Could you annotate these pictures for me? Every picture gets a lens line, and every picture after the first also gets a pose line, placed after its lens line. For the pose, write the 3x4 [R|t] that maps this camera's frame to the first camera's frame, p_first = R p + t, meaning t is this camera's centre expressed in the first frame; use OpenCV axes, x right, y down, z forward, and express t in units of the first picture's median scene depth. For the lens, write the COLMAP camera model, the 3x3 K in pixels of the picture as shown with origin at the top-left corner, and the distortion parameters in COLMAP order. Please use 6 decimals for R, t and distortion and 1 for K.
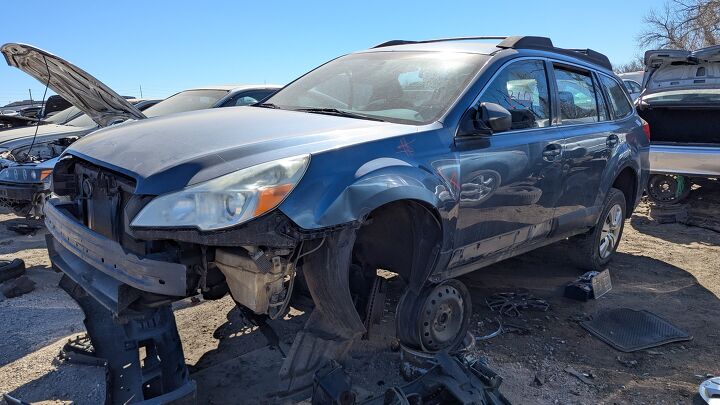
lens RADIAL K [[596.7, 0, 361.6], [0, 596.7, 216.6], [0, 0, 1]] dist [0.068096, -0.071082]
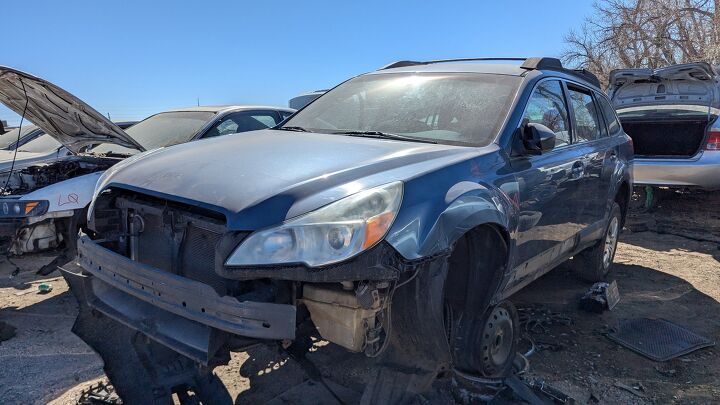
lens RADIAL K [[596.7, 0, 354.0], [0, 596.7, 206.9], [0, 0, 1]] dist [0.068096, -0.071082]
pose [[0.989460, -0.035017, 0.140512, -0.208316], [0.040585, 0.998492, -0.036957, -0.021348], [-0.139006, 0.042271, 0.989389, 0.041679]]
